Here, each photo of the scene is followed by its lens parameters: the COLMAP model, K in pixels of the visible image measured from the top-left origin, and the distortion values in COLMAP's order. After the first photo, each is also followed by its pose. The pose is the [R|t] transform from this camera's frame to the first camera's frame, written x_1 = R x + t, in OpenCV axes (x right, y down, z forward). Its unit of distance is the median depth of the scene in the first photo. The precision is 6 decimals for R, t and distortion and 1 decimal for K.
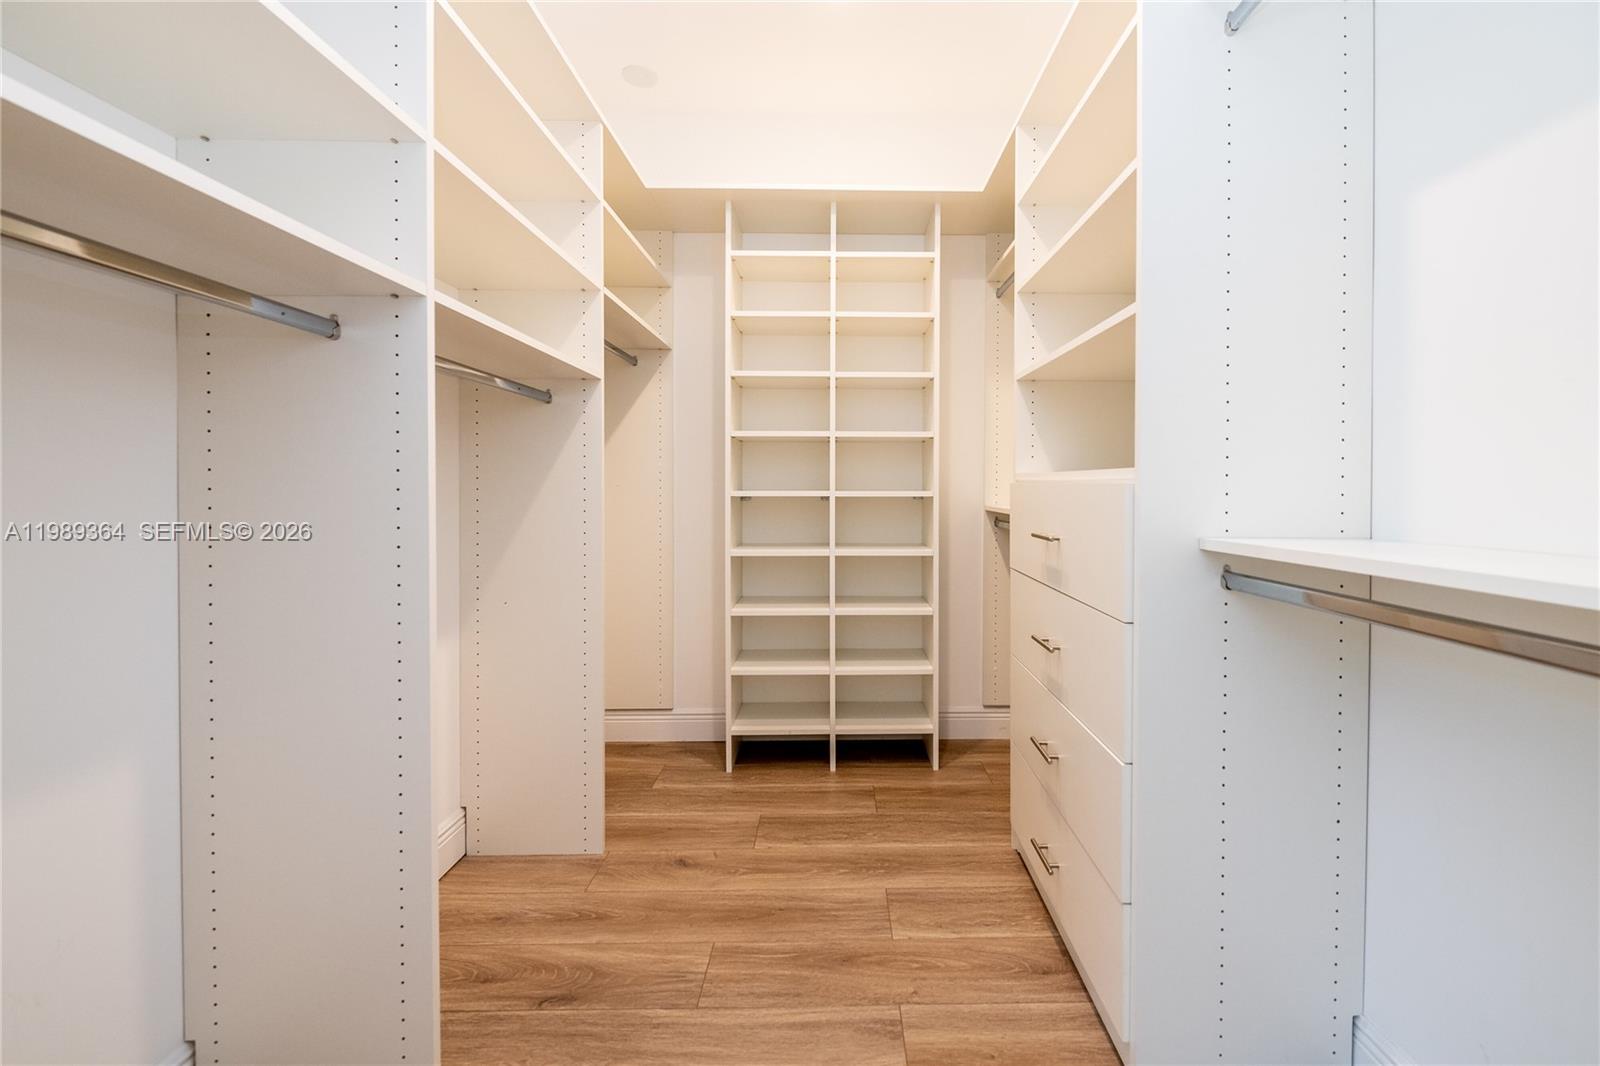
lens RADIAL K [[695.8, 0, 858.4], [0, 695.8, 496.5], [0, 0, 1]] dist [0.002124, -0.003099]
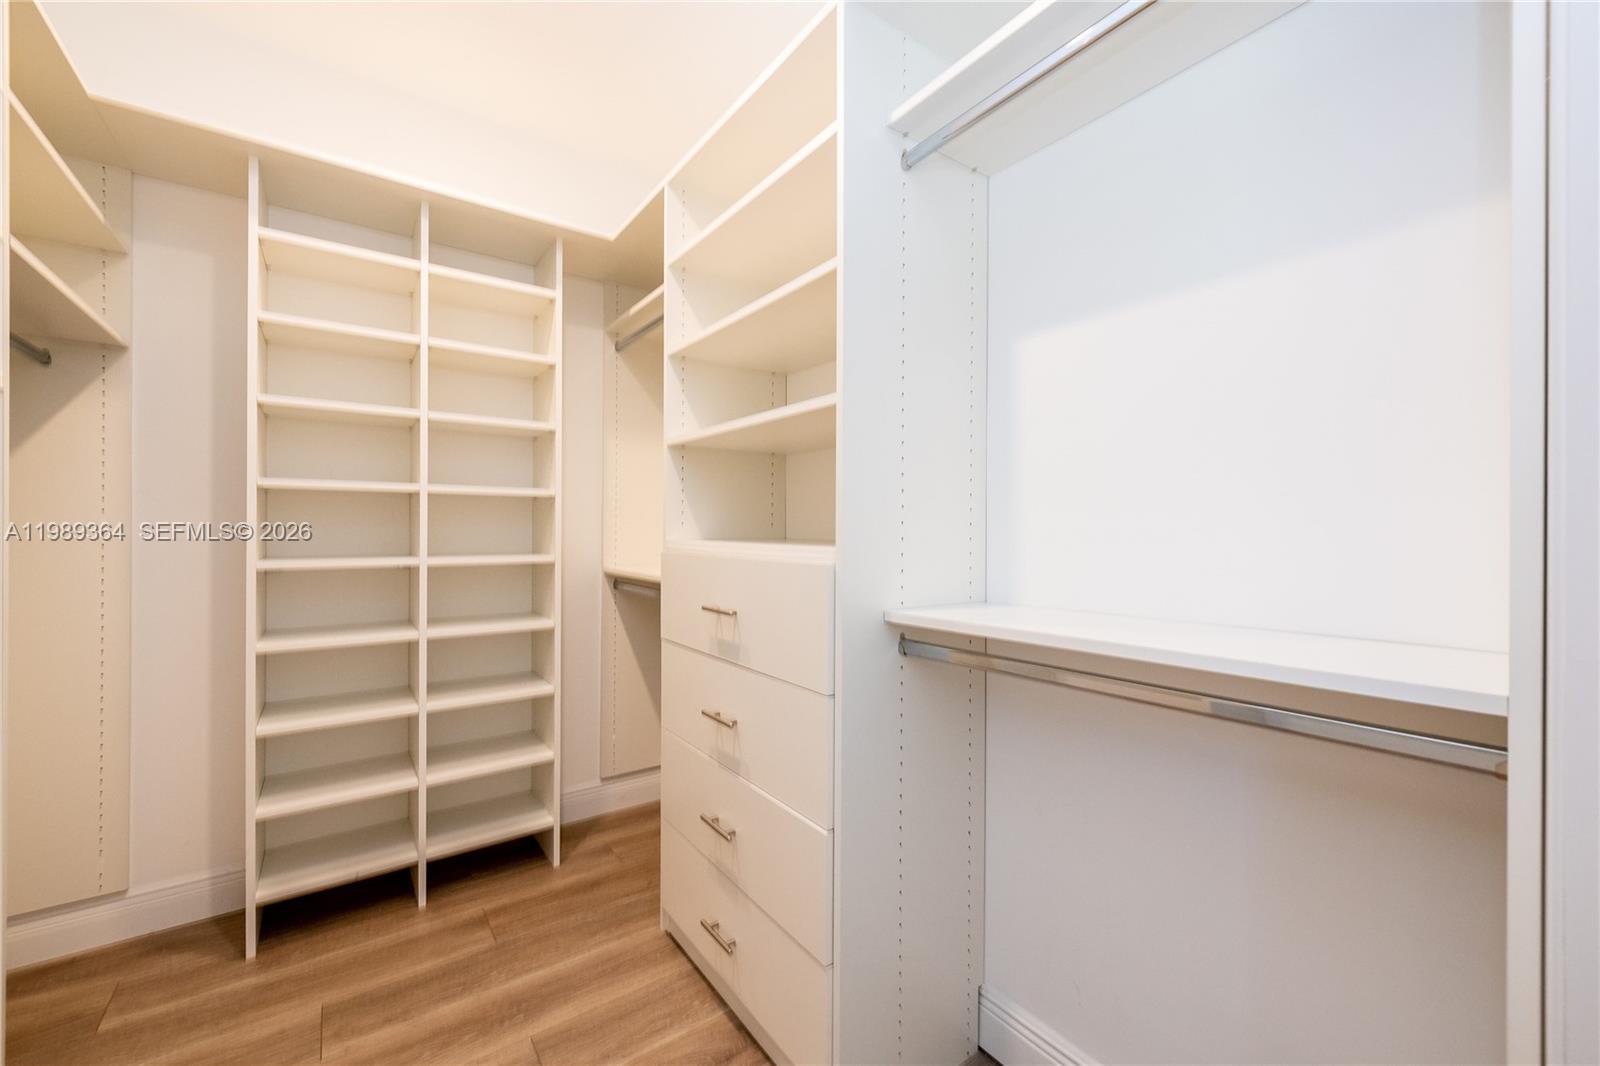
lens RADIAL K [[654.1, 0, 815.3], [0, 654.1, 530.1], [0, 0, 1]] dist [0.008859, -0.001338]
pose [[0.810590, 0.000067, 0.585614, -0.119503], [0.004509, 0.999970, -0.006357, -0.036257], [-0.585596, 0.007794, 0.810565, 0.119312]]
